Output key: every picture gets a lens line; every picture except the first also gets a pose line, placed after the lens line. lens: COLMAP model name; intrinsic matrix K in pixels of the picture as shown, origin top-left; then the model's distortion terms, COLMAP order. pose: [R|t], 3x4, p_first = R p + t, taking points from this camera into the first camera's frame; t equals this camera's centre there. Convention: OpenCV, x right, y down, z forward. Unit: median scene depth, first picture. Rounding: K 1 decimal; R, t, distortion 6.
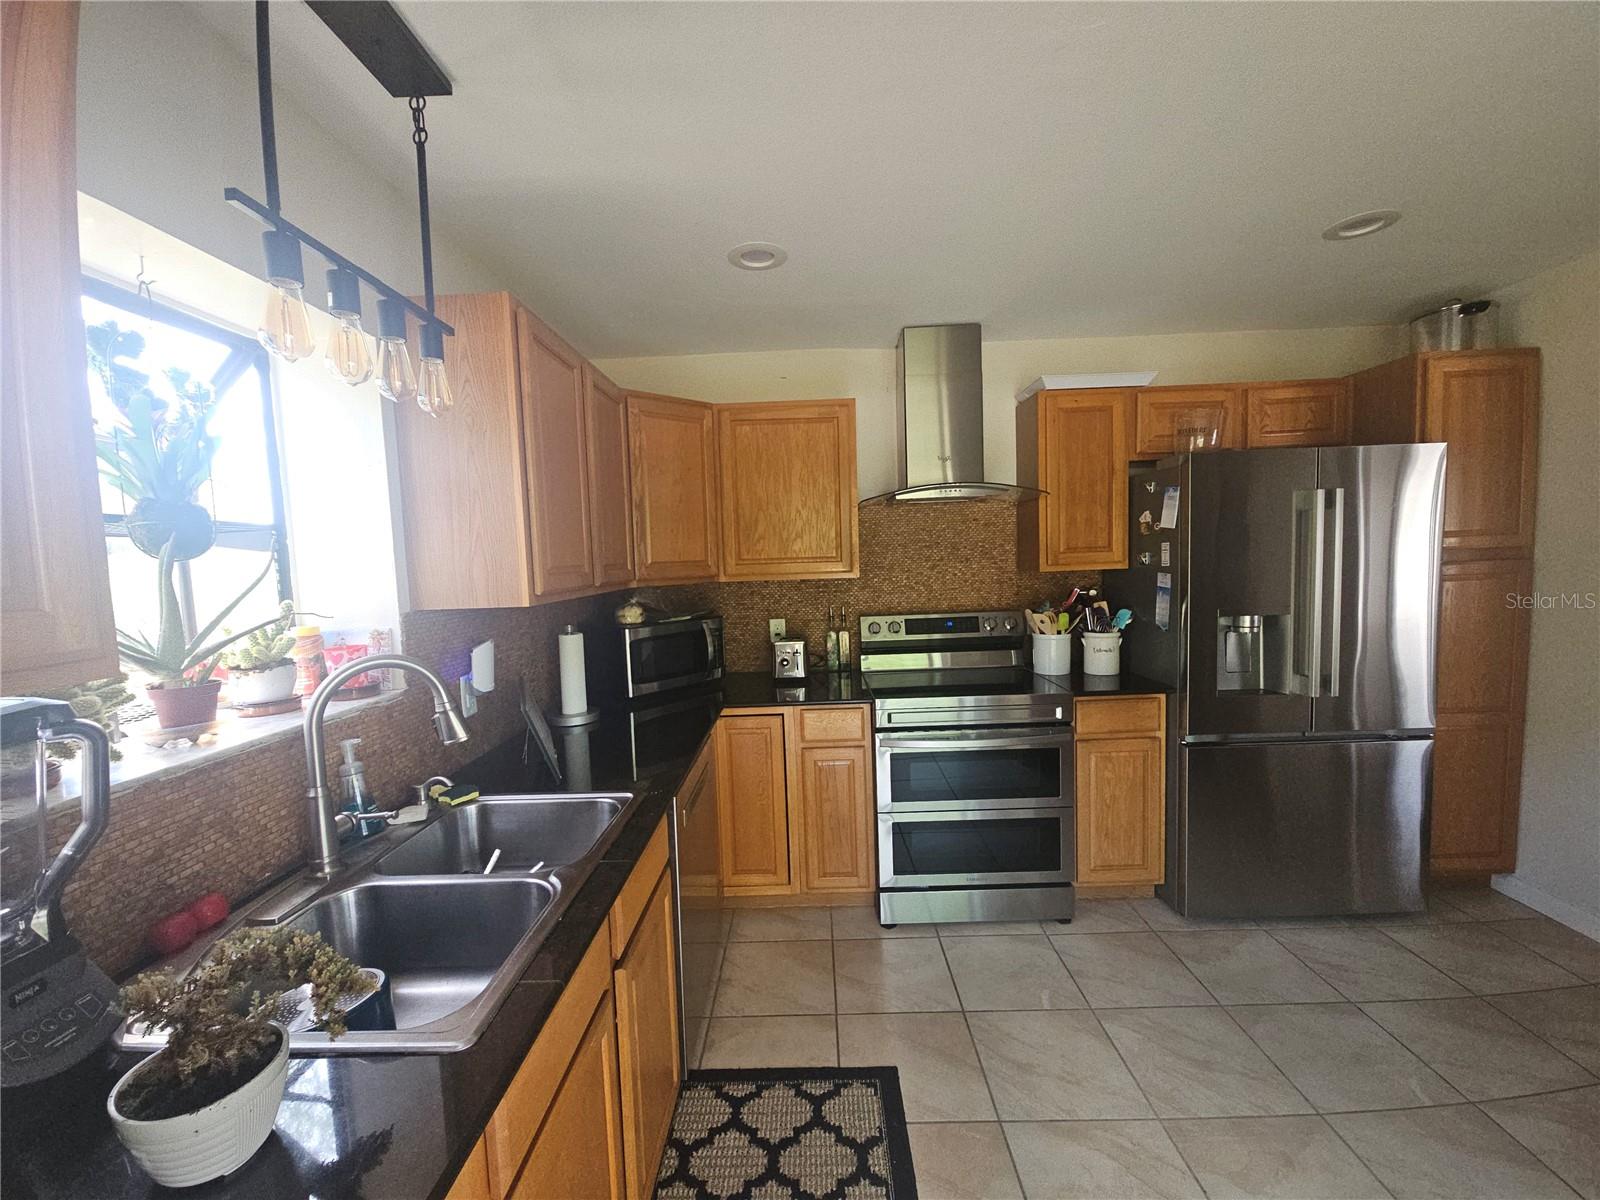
lens RADIAL K [[665.4, 0, 800.0], [0, 665.4, 600.0], [0, 0, 1]] dist [-0.000201, 0.000000]
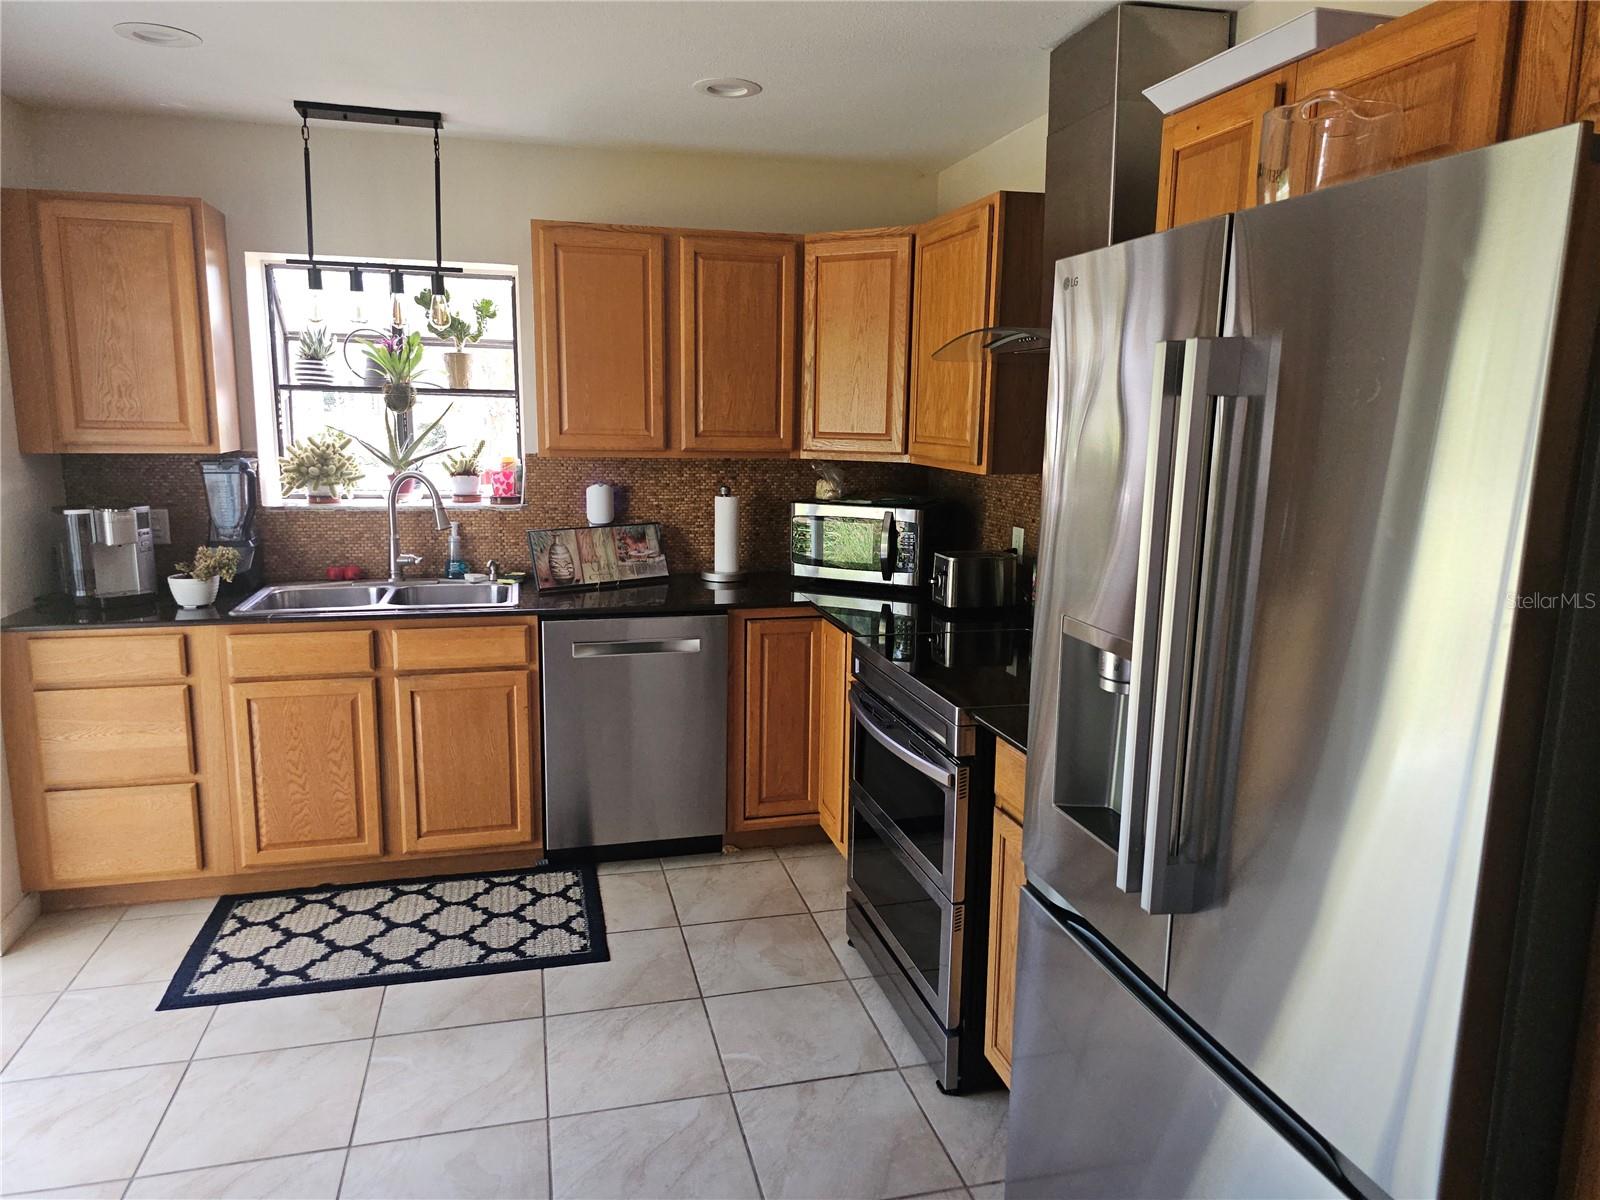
lens RADIAL K [[1071.6, 0, 800.0], [0, 1071.6, 600.0], [0, 0, 1]] dist [-0.003112, -0.000726]
pose [[0.260709, 0.211426, -0.941982, 1.739962], [-0.082531, 0.977034, 0.196452, -0.174422], [0.961883, 0.026526, 0.272171, 0.888917]]
